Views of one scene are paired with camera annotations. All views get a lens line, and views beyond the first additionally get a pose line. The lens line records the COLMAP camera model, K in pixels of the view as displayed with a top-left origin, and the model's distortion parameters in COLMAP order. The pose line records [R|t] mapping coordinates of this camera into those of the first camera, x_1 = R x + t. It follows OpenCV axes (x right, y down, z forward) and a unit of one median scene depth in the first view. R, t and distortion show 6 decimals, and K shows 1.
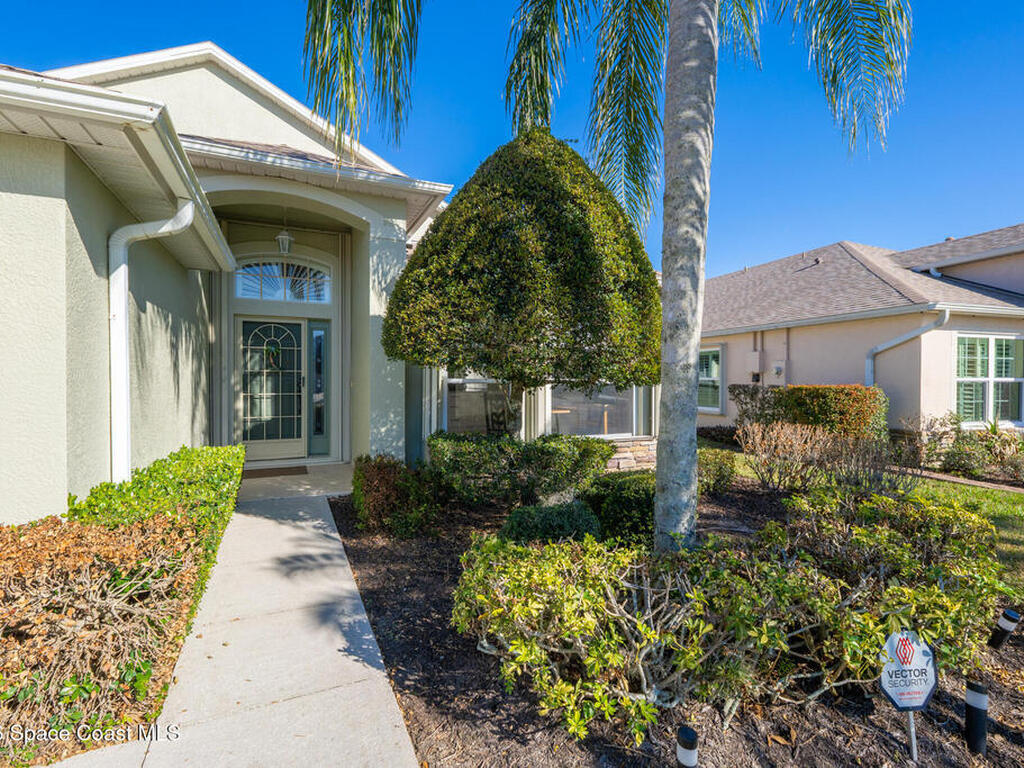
lens RADIAL K [[483.0, 0, 512.0], [0, 483.0, 384.0], [0, 0, 1]] dist [0.003294, 0.000985]
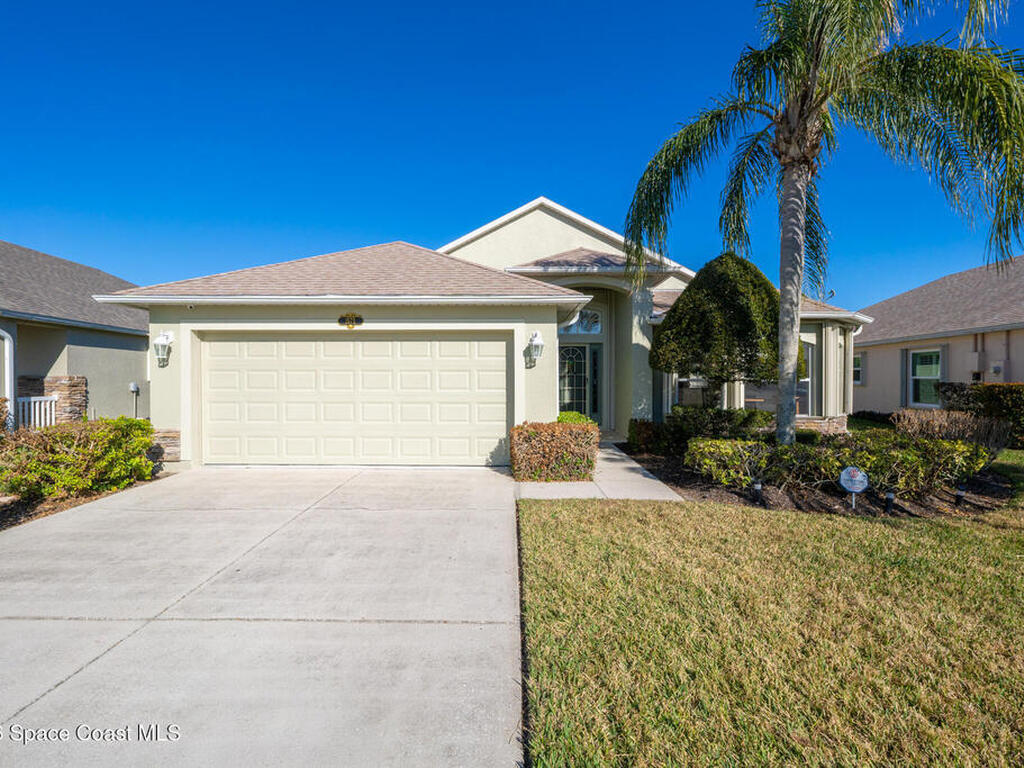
lens RADIAL K [[483.0, 0, 512.0], [0, 483.0, 384.0], [0, 0, 1]] dist [0.003294, 0.000985]
pose [[0.902266, -0.000346, -0.431179, 0.064324], [-0.000503, 0.999998, -0.001854, 0.010151], [0.431179, 0.001890, 0.902265, -0.696356]]
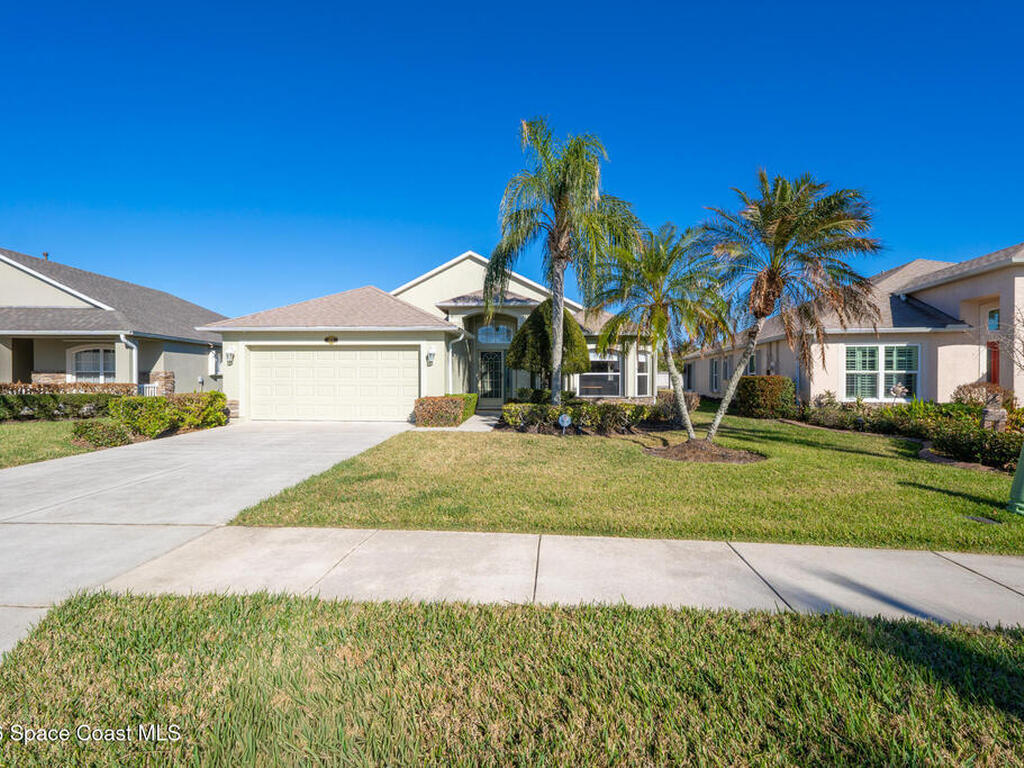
lens RADIAL K [[483.0, 0, 512.0], [0, 483.0, 384.0], [0, 0, 1]] dist [0.003294, 0.000985]
pose [[0.881708, 0.001754, -0.471792, 0.858503], [-0.002818, 0.999995, -0.001550, 0.047299], [0.471787, 0.002696, 0.881709, -1.267425]]
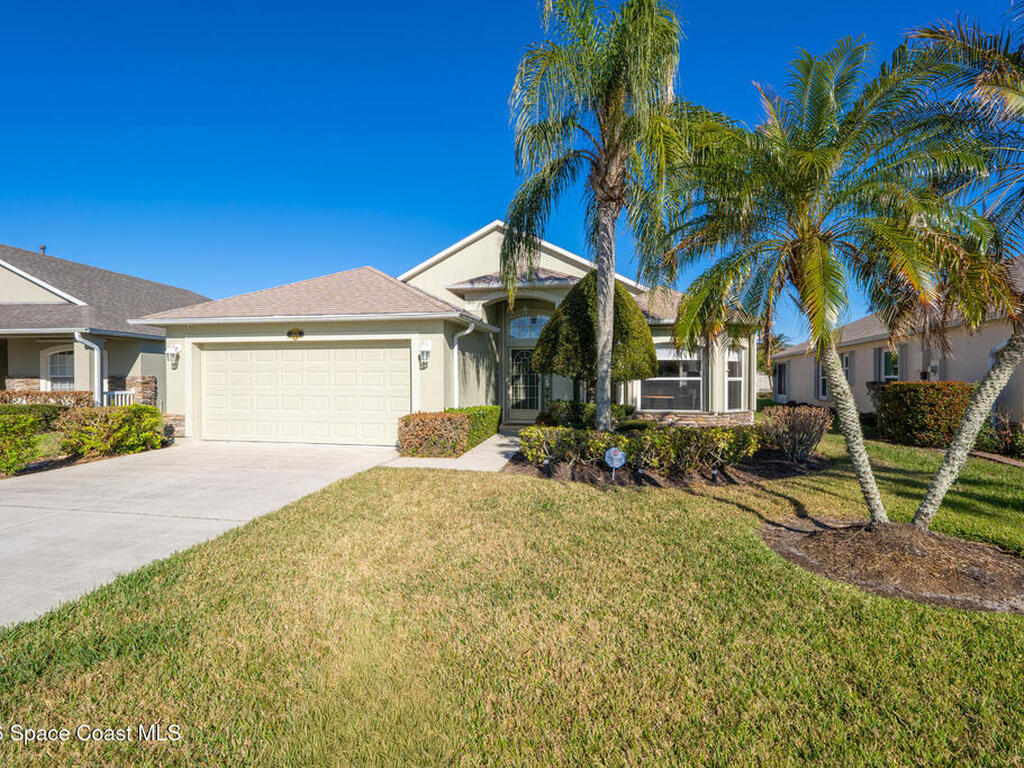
lens RADIAL K [[483.0, 0, 512.0], [0, 483.0, 384.0], [0, 0, 1]] dist [0.003294, 0.000985]
pose [[0.812844, 0.001354, -0.582480, 0.651000], [-0.003118, 0.999993, -0.002027, 0.016444], [0.582473, 0.003464, 0.812843, -0.669004]]
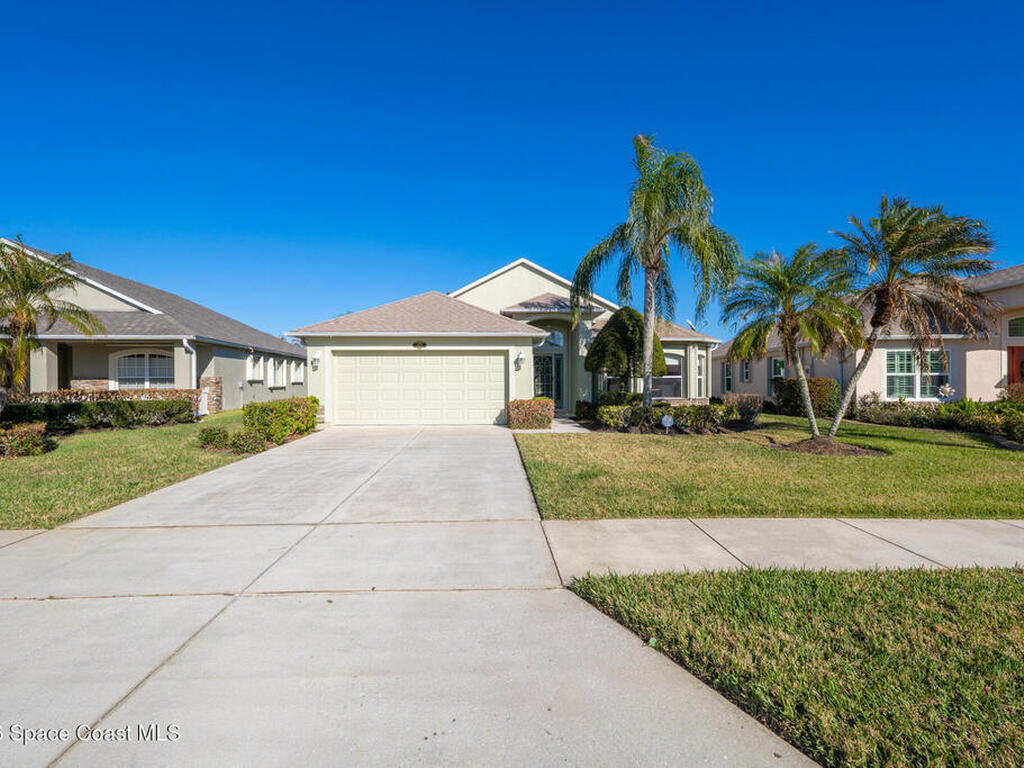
lens RADIAL K [[483.0, 0, 512.0], [0, 483.0, 384.0], [0, 0, 1]] dist [0.003294, 0.000985]
pose [[0.919906, -0.006703, -0.392083, 0.404973], [0.004255, 0.999966, -0.007110, 0.043442], [0.392117, 0.004872, 0.919902, -1.574218]]
